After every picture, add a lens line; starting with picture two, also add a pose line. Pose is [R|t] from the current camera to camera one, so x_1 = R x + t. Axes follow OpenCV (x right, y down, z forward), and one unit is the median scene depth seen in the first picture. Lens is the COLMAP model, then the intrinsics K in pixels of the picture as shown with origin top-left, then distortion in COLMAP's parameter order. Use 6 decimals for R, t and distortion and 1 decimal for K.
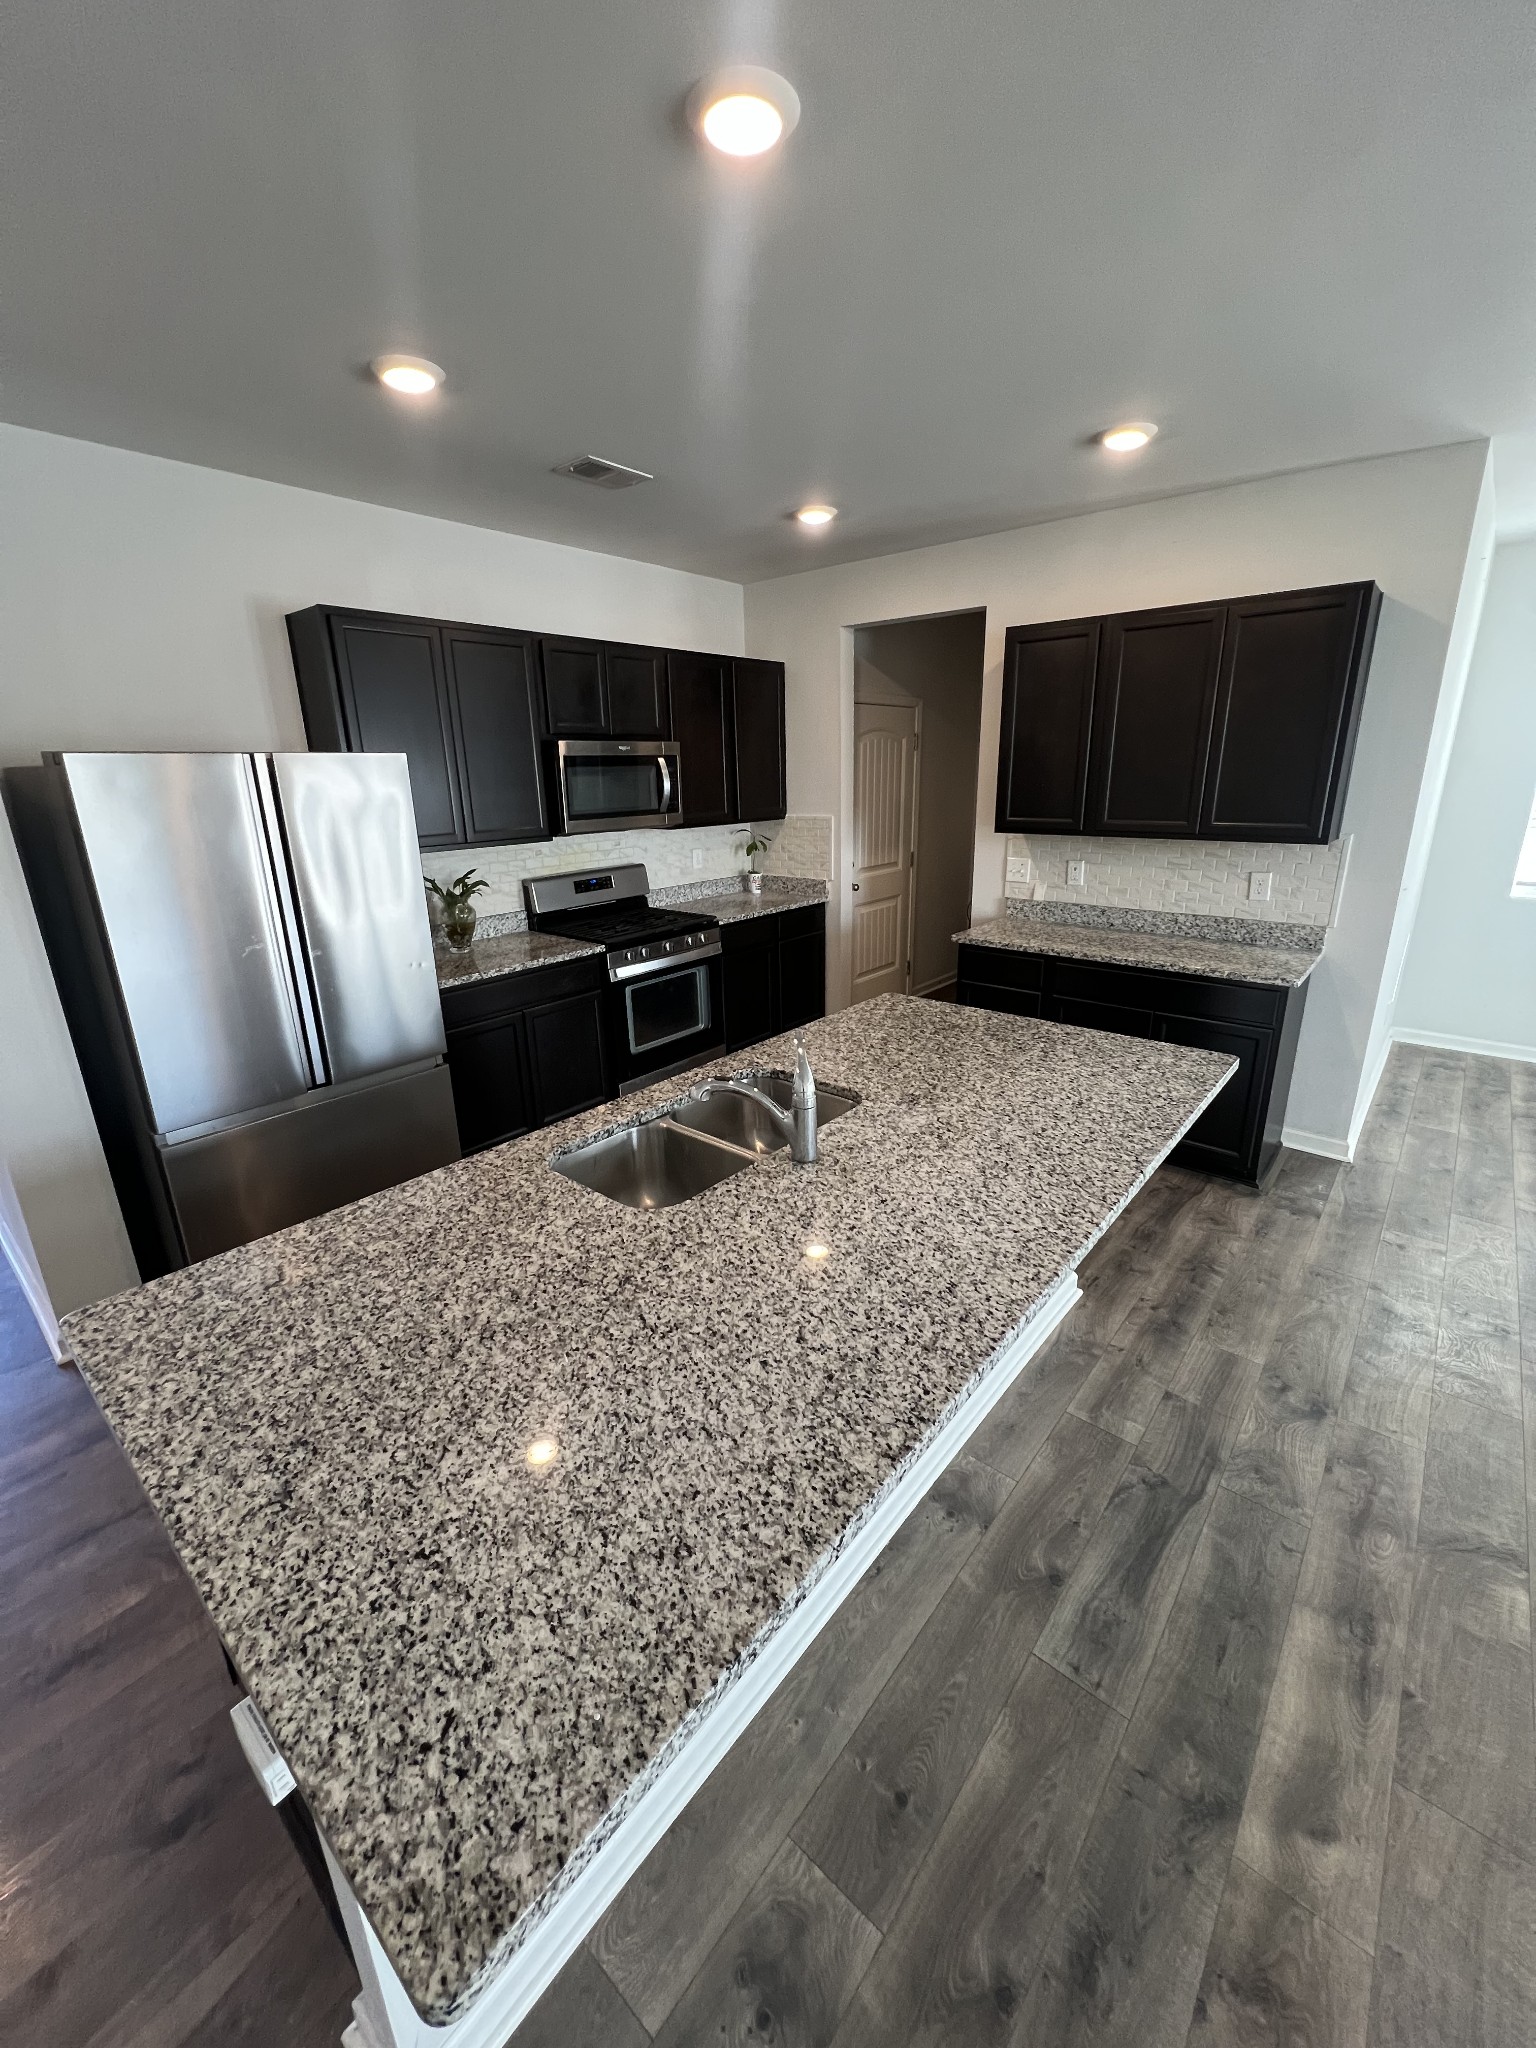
lens RADIAL K [[816.3, 0, 770.3], [0, 816.3, 1017.9], [0, 0, 1]] dist [-0.002523, 0.000866]
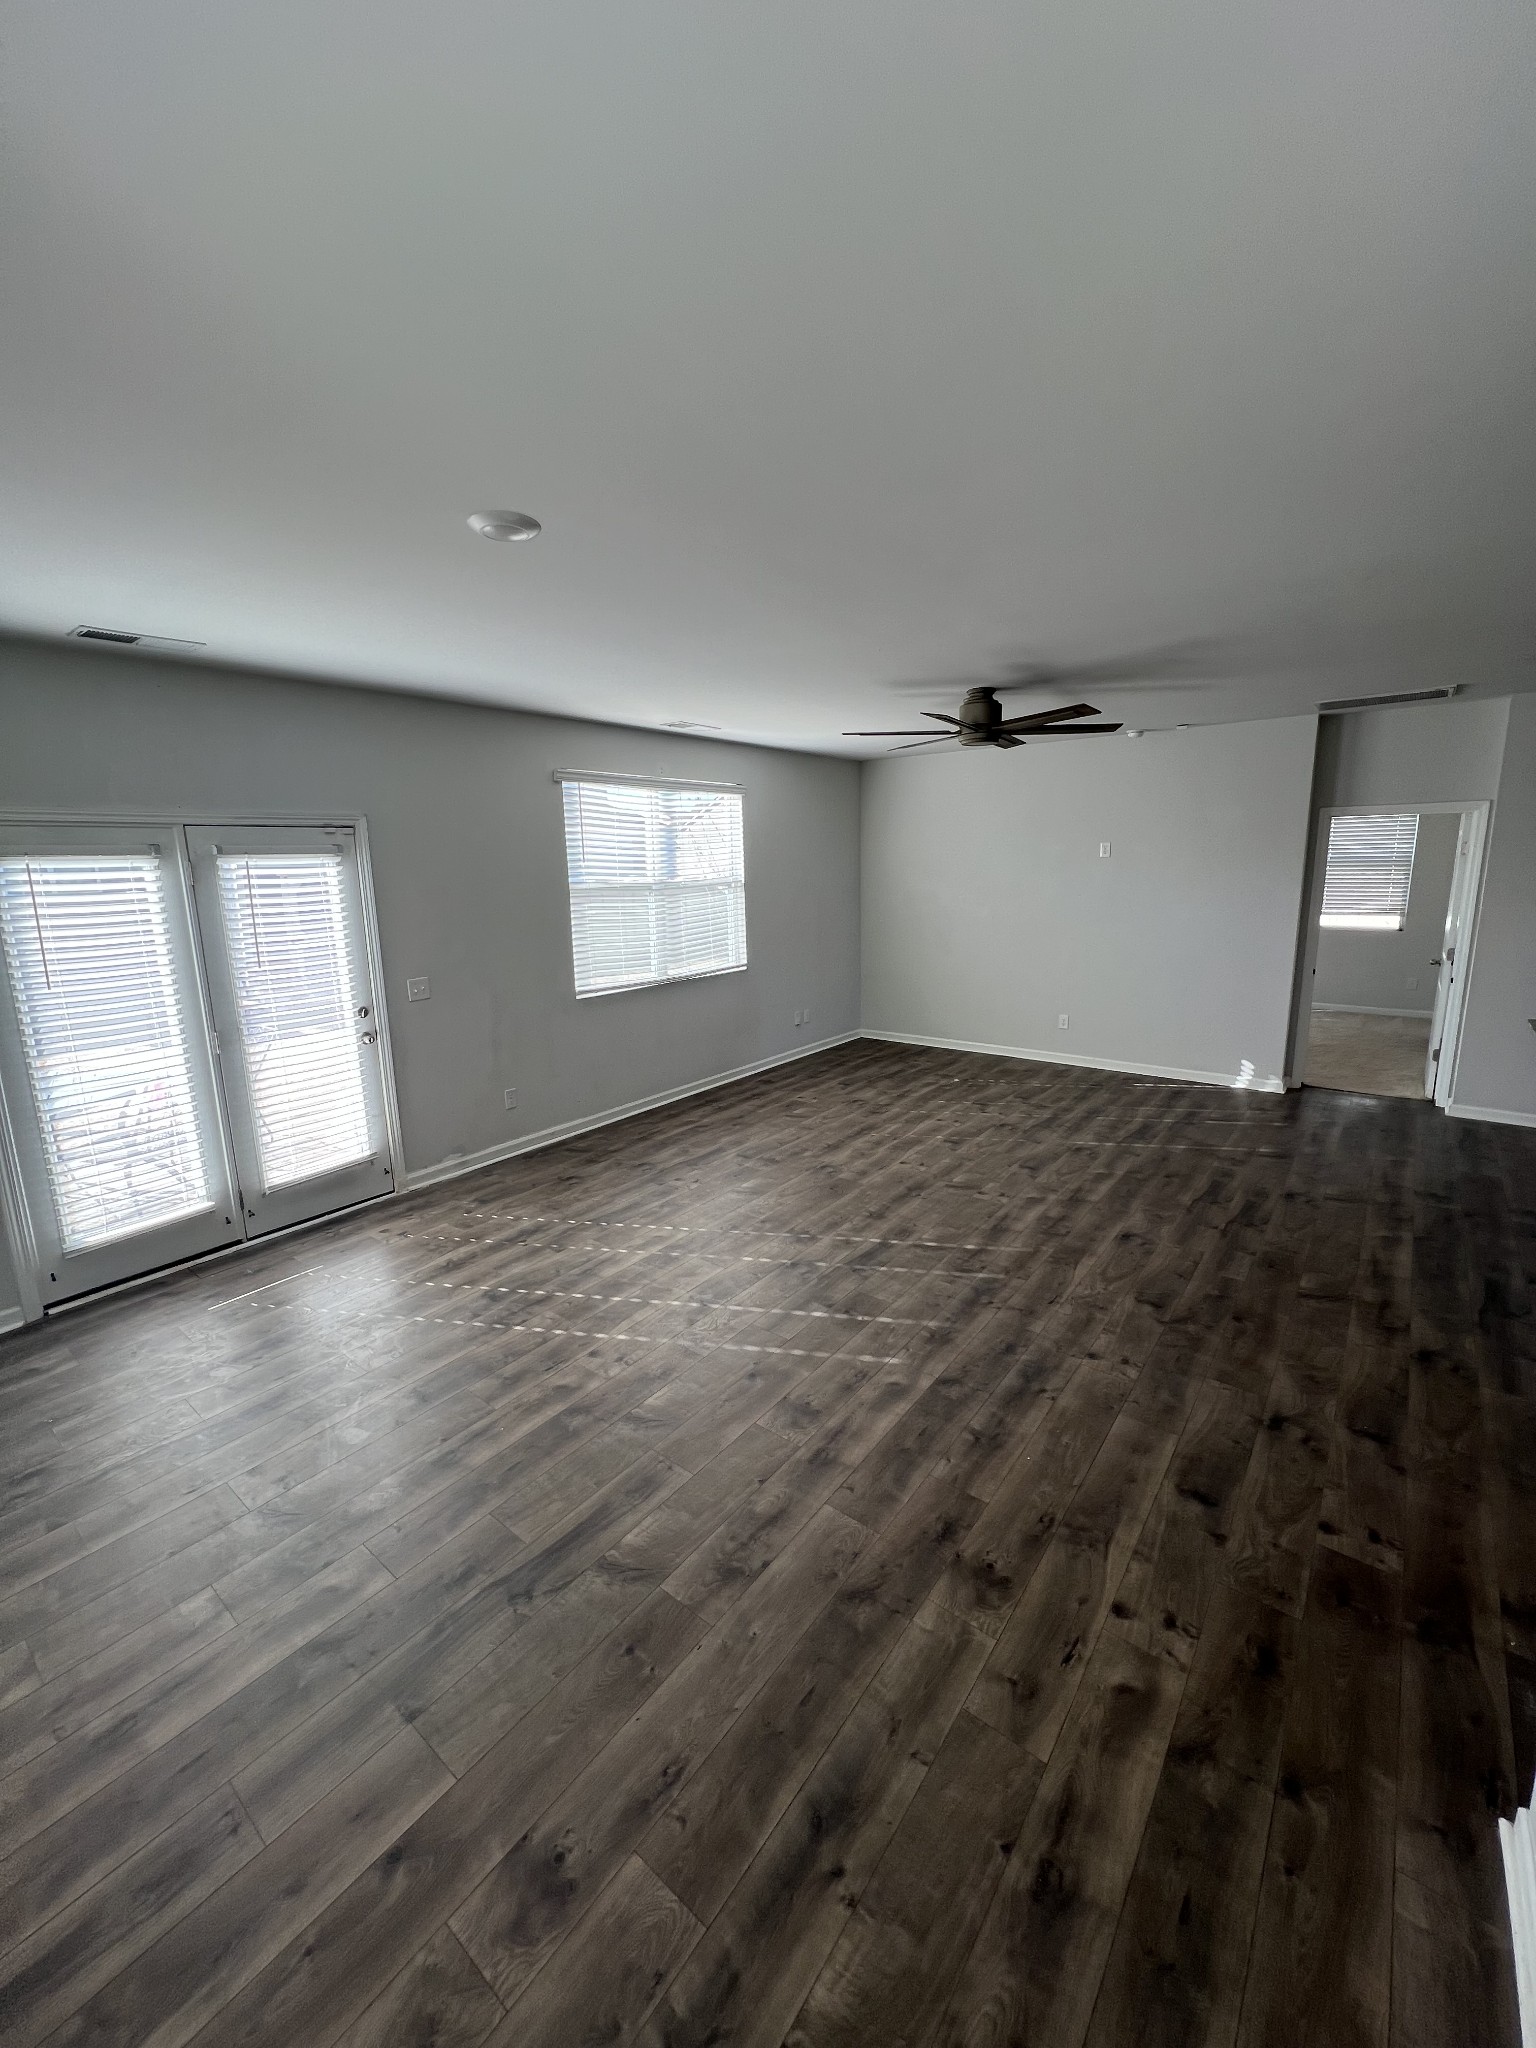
lens RADIAL K [[816.3, 0, 770.3], [0, 816.3, 1017.9], [0, 0, 1]] dist [-0.002523, 0.000866]
pose [[-0.998416, 0.047766, -0.029723, 1.076782], [0.027896, 0.879139, 0.475749, -0.416429], [0.048855, 0.474166, -0.879079, 1.137277]]
